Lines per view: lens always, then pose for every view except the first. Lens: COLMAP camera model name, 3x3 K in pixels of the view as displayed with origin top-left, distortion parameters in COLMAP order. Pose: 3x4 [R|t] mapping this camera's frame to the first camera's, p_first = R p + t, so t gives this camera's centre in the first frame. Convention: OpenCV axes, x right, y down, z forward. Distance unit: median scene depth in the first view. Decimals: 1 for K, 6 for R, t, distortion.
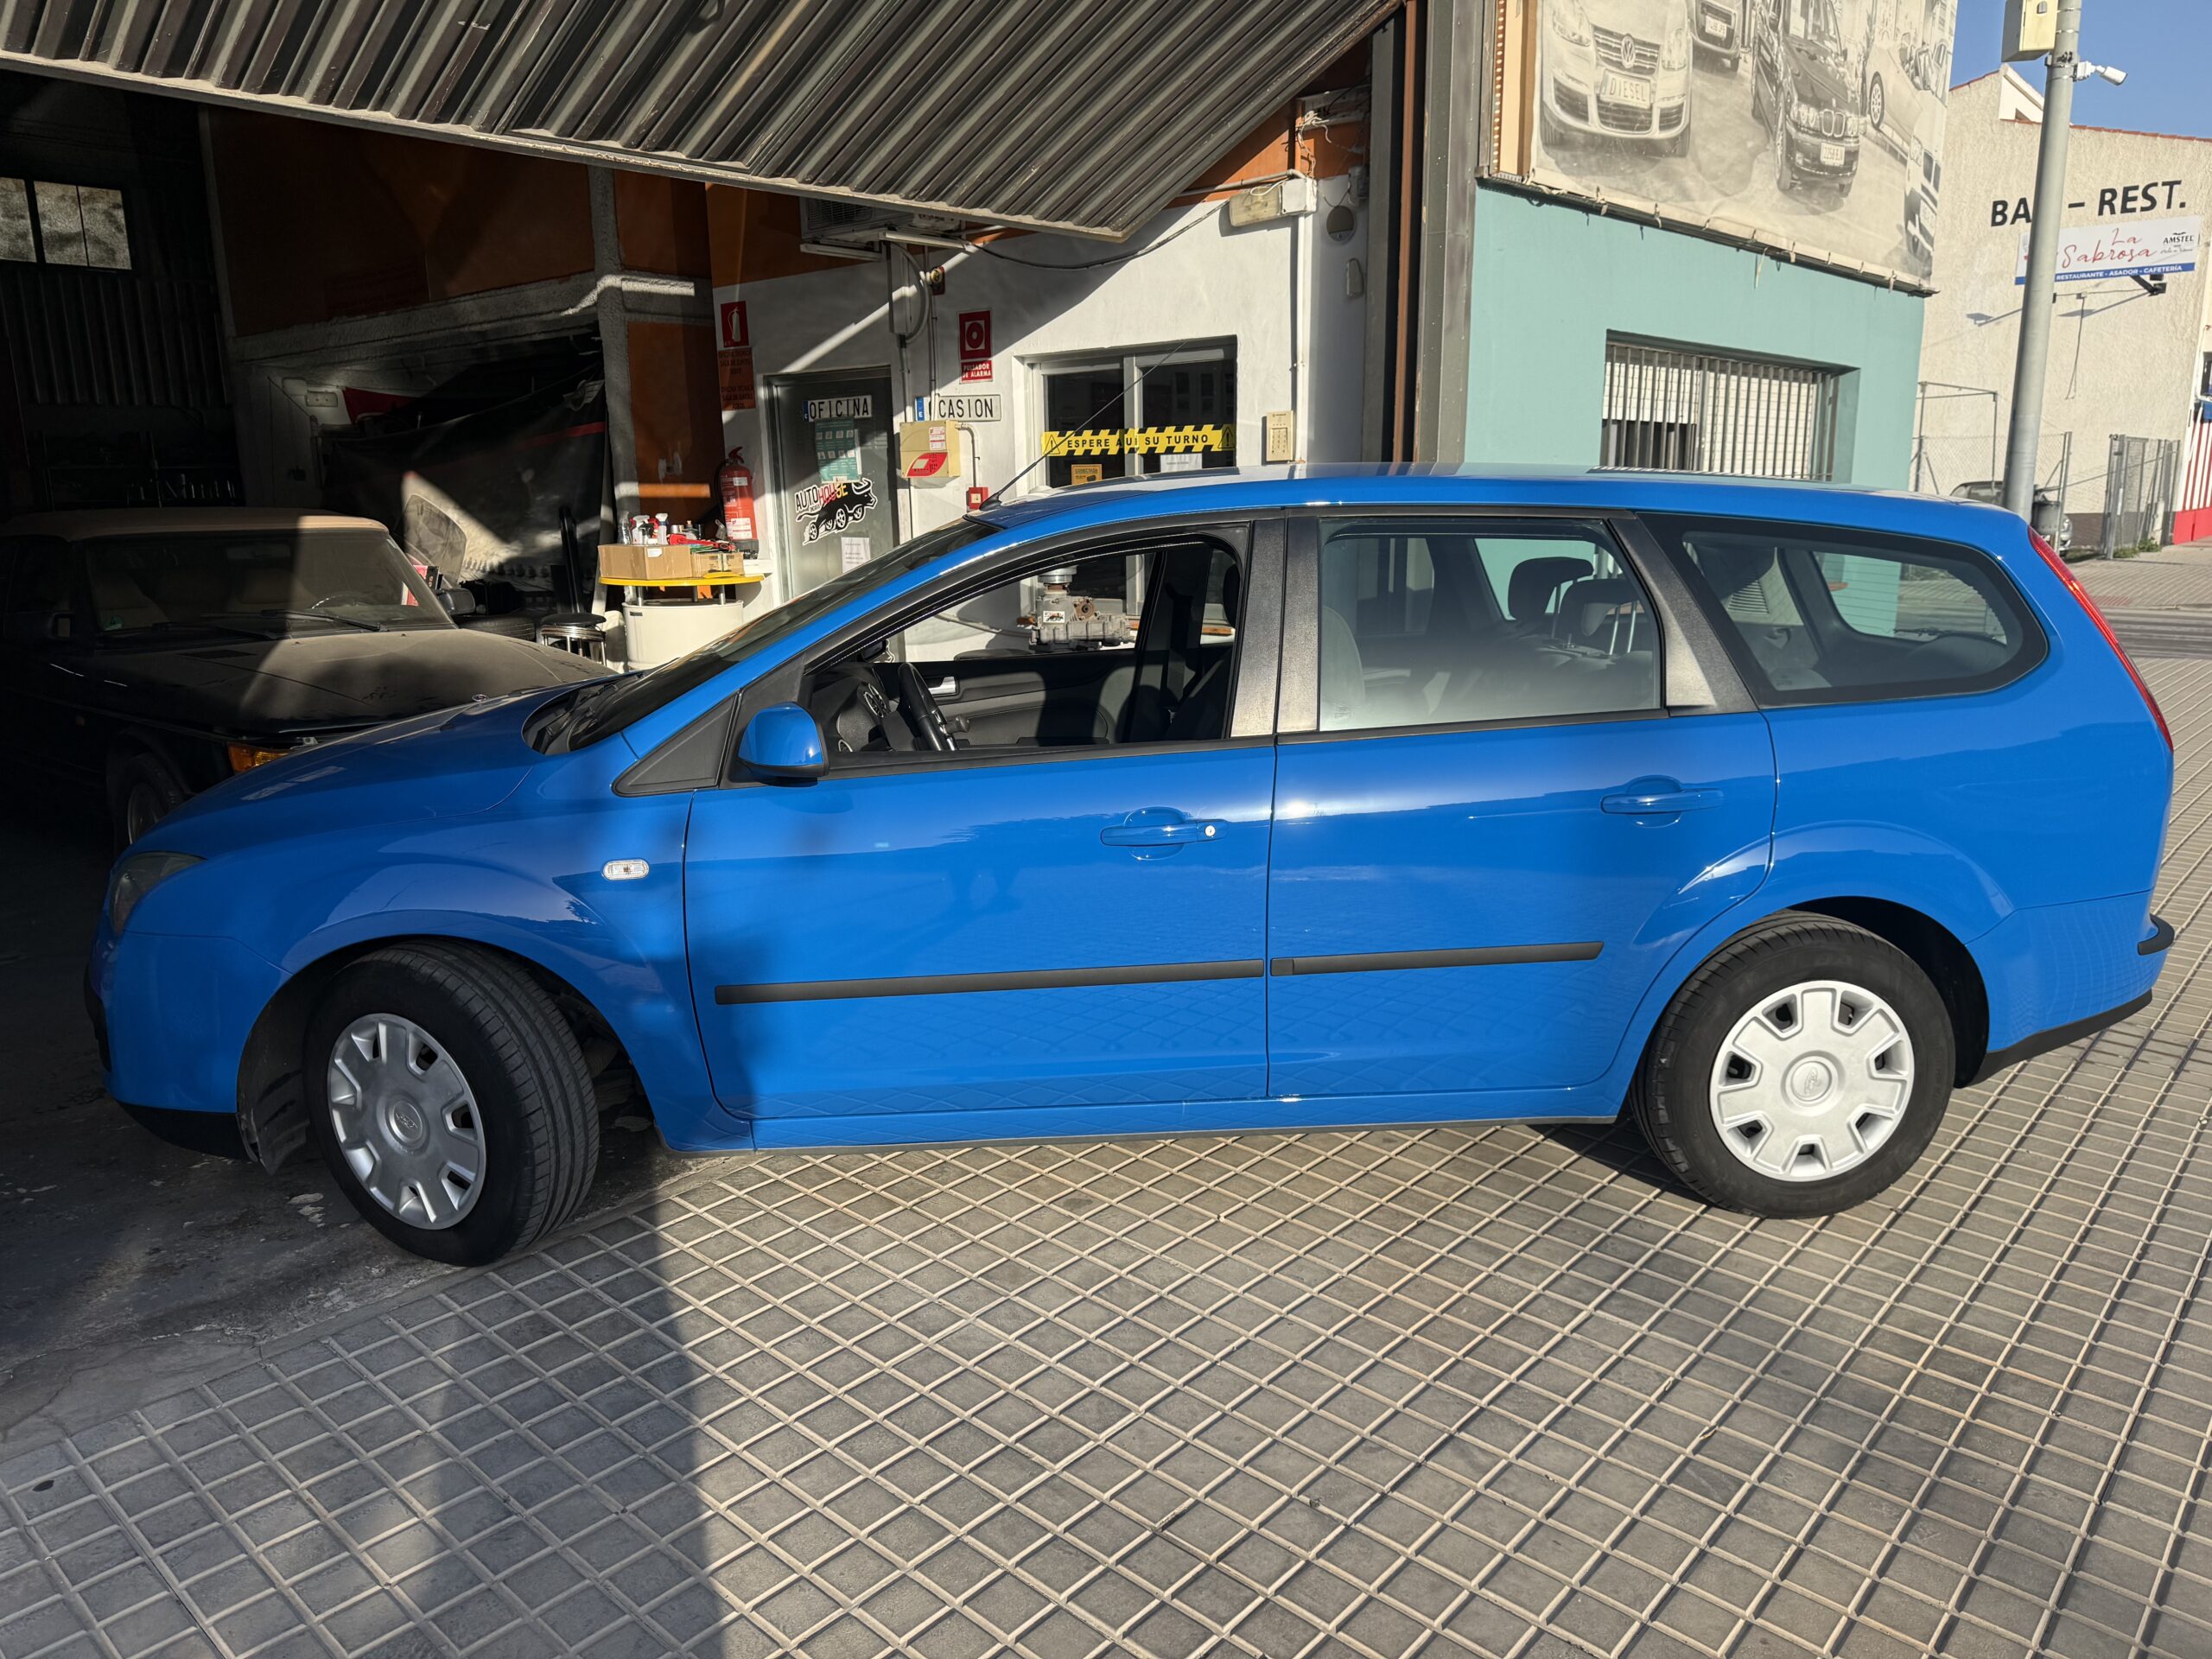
lens RADIAL K [[1513.5, 0, 1106.0], [0, 1513.5, 829.5], [0, 0, 1]] dist [0.206991, -0.358310]
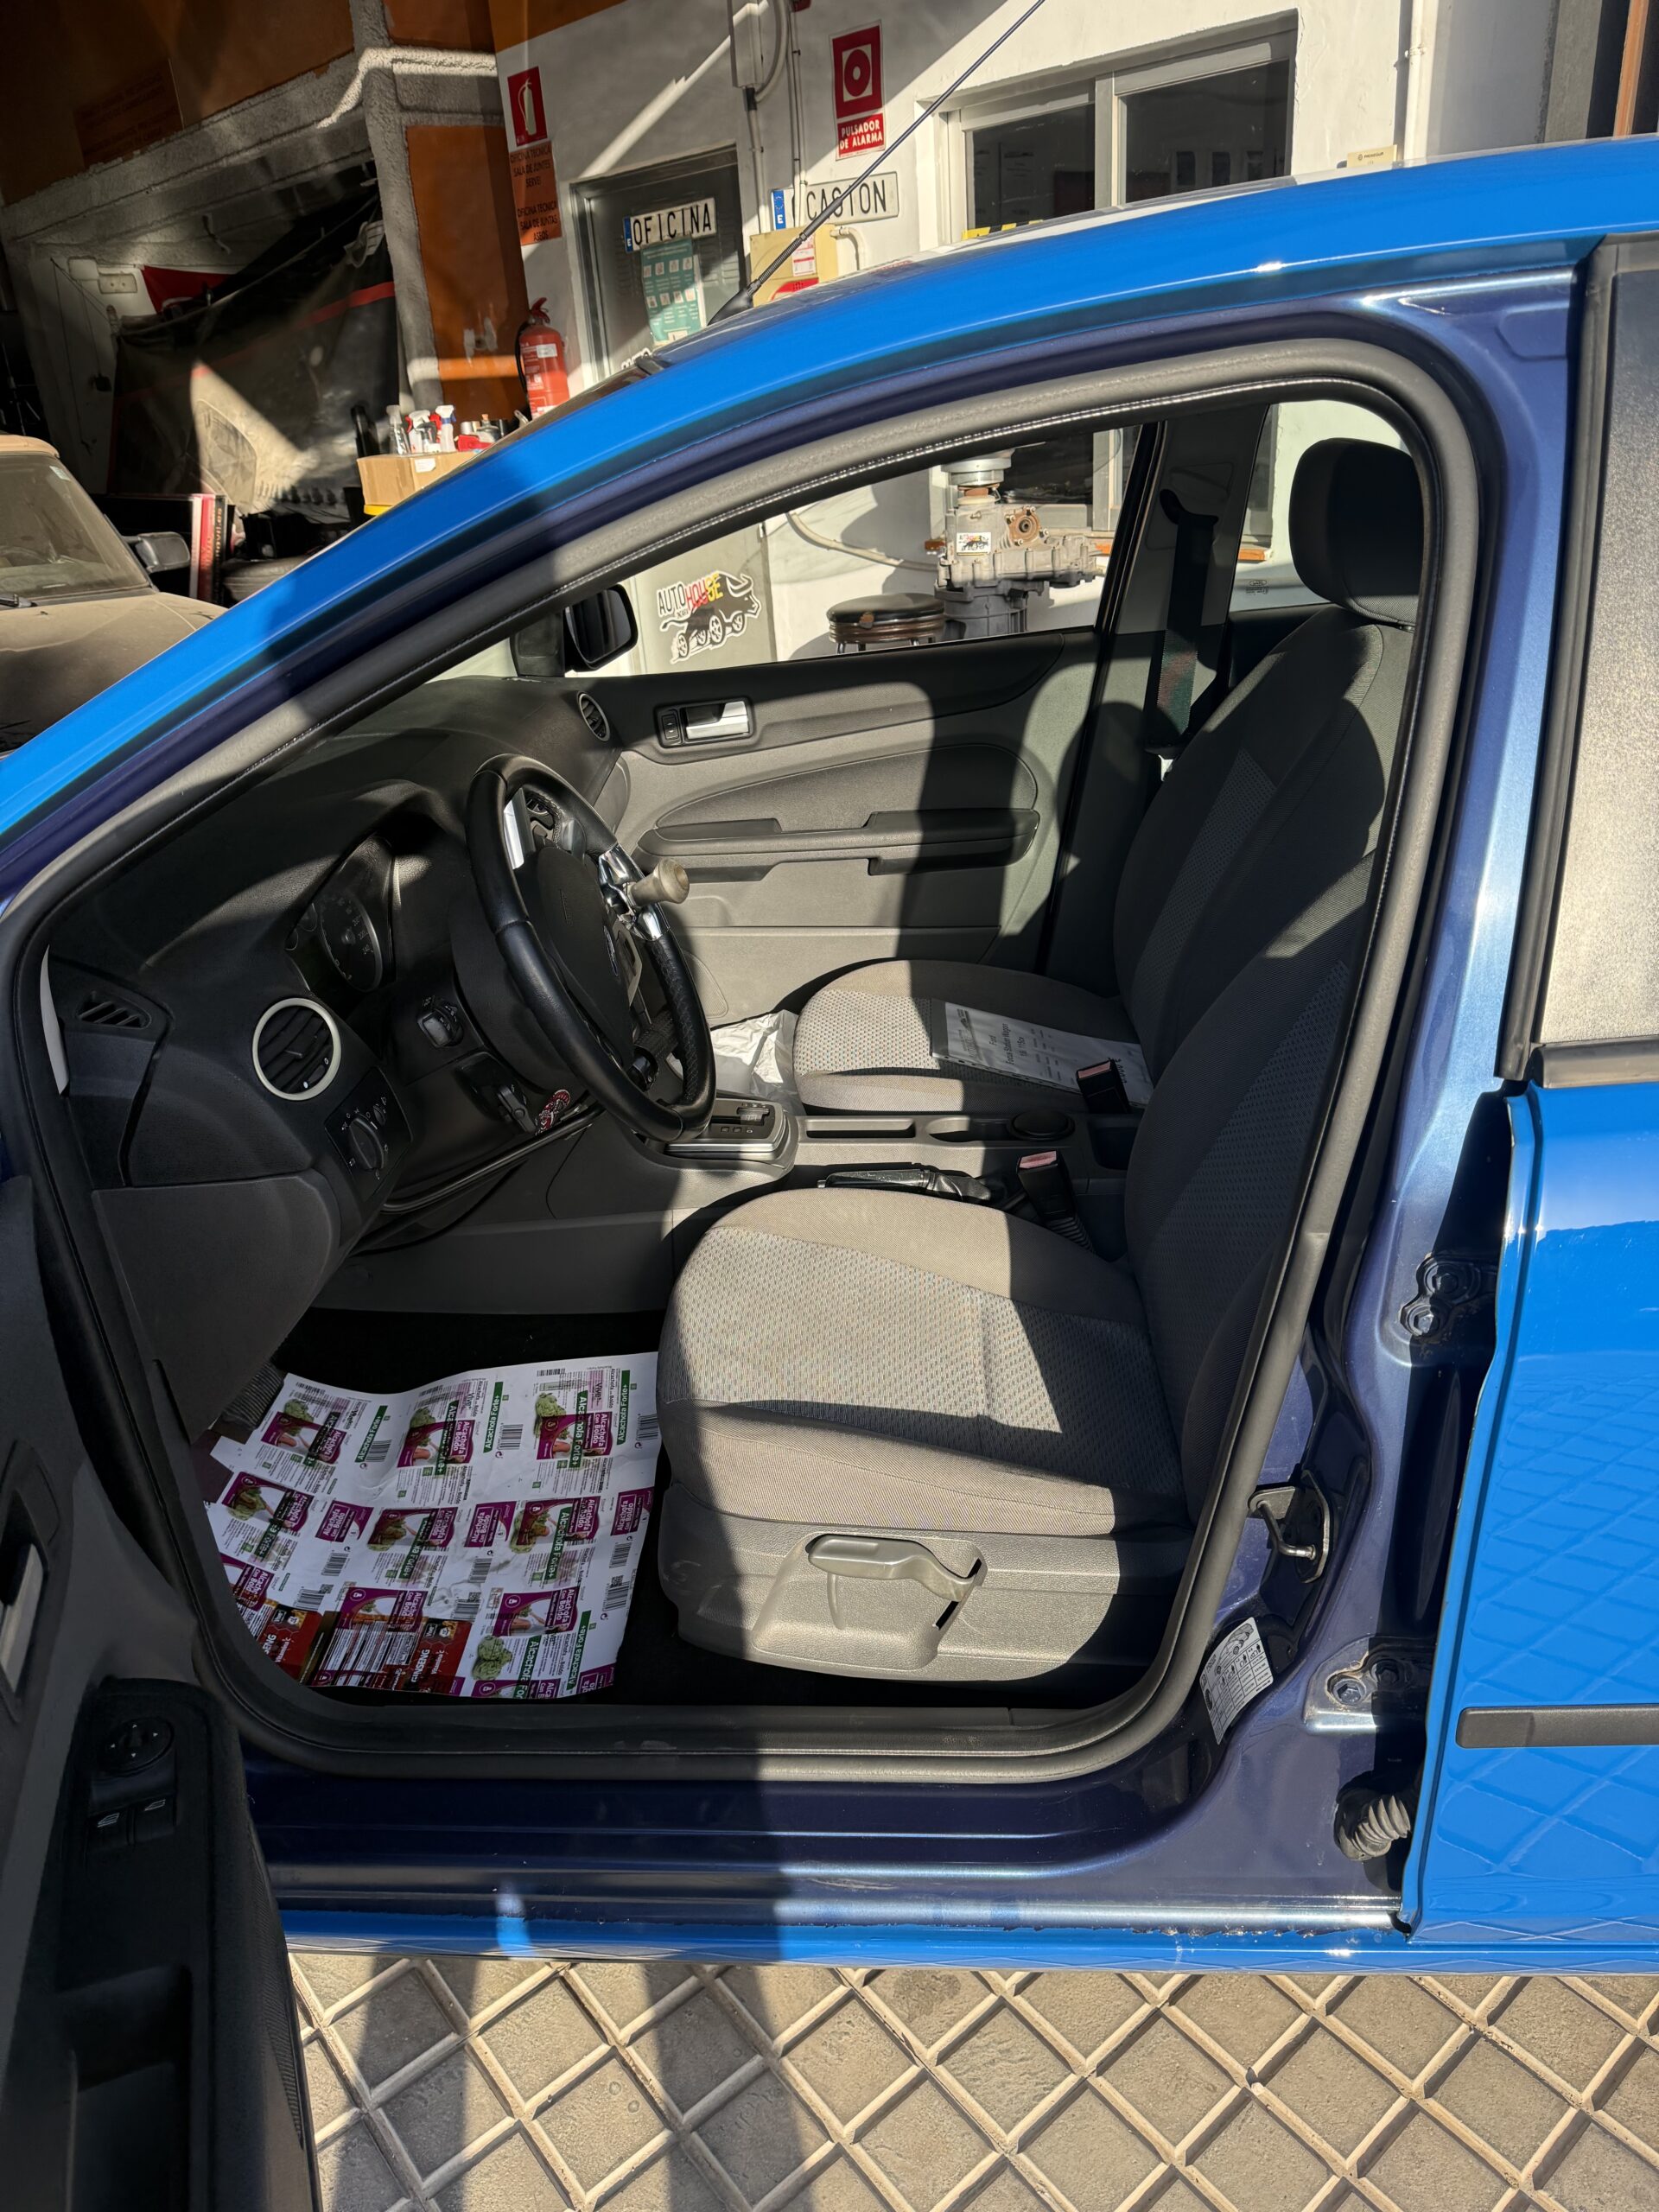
lens RADIAL K [[1535.4, 0, 829.5], [0, 1535.4, 1106.0], [0, 0, 1]] dist [0.002666, -0.005455]
pose [[0.987495, 0.017821, -0.156639, 0.009048], [0.019186, 0.972619, 0.231613, -0.052748], [0.156478, -0.231722, 0.960114, 0.281532]]
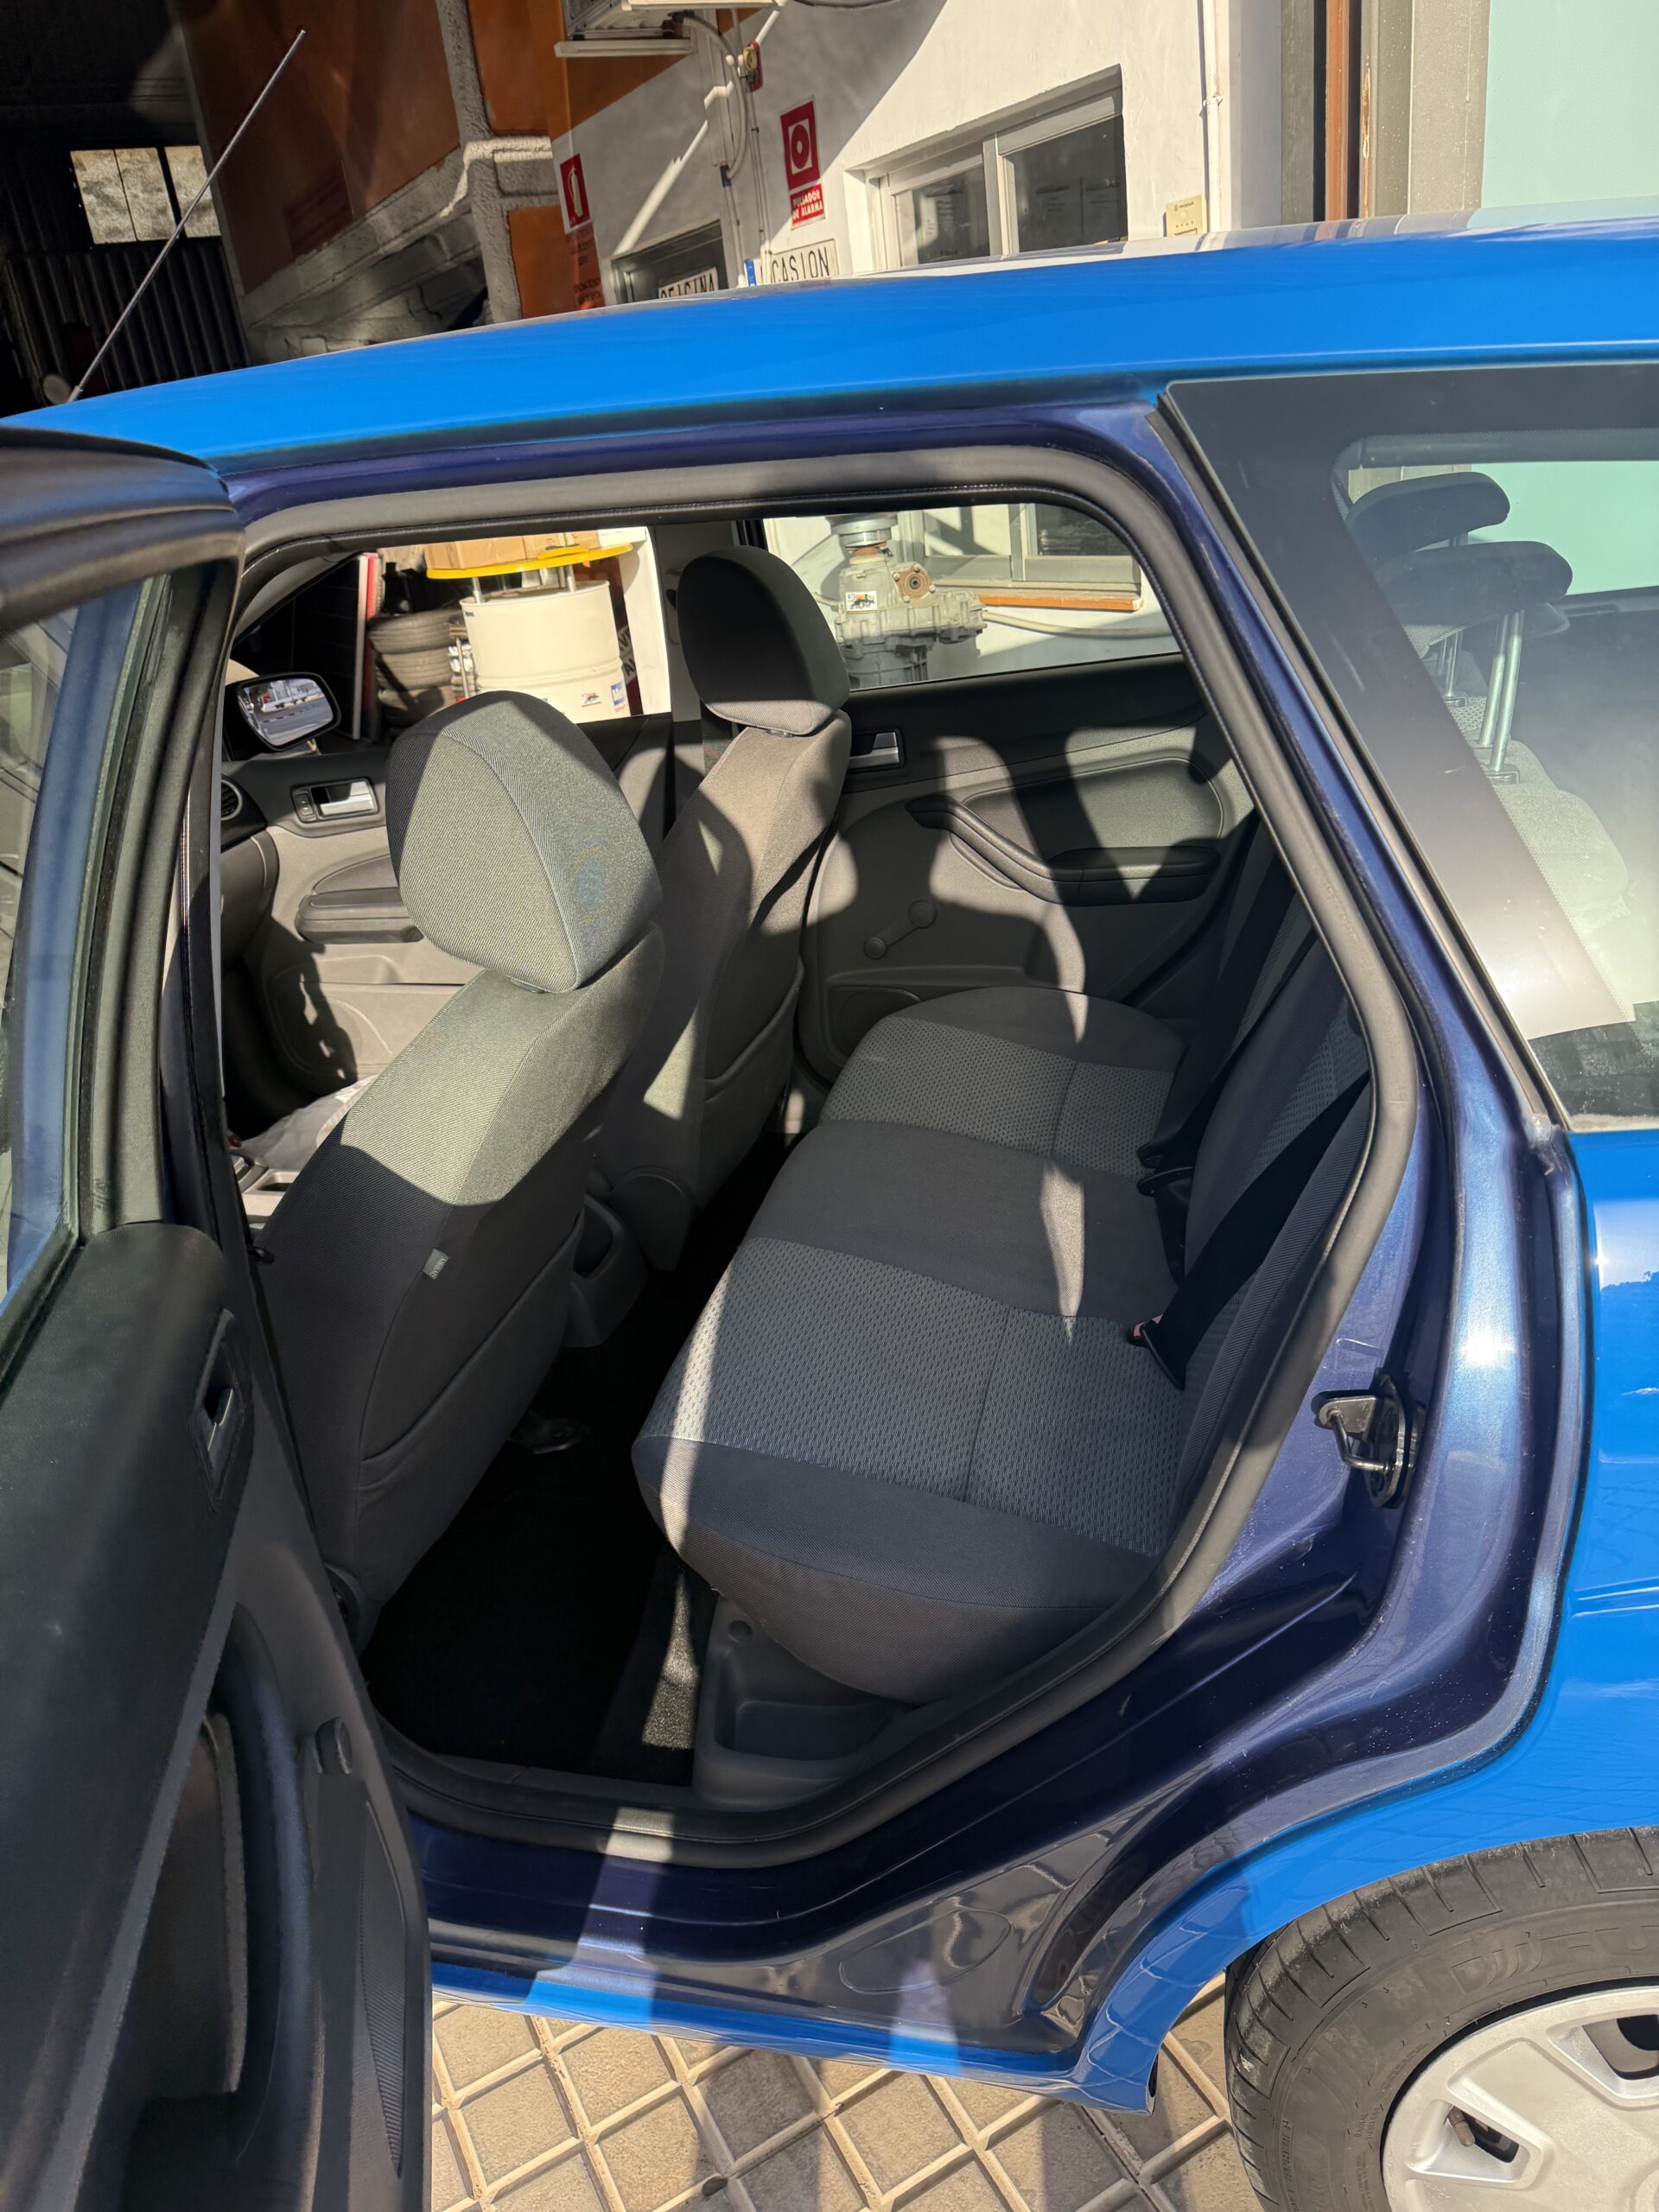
lens RADIAL K [[1569.5, 0, 829.5], [0, 1569.5, 1106.0], [0, 0, 1]] dist [0.004278, 0.000012]
pose [[0.930531, 0.054503, -0.362135, 0.177307], [0.025171, 0.977005, 0.211724, -0.062152], [0.365347, -0.206131, 0.907762, 0.302413]]
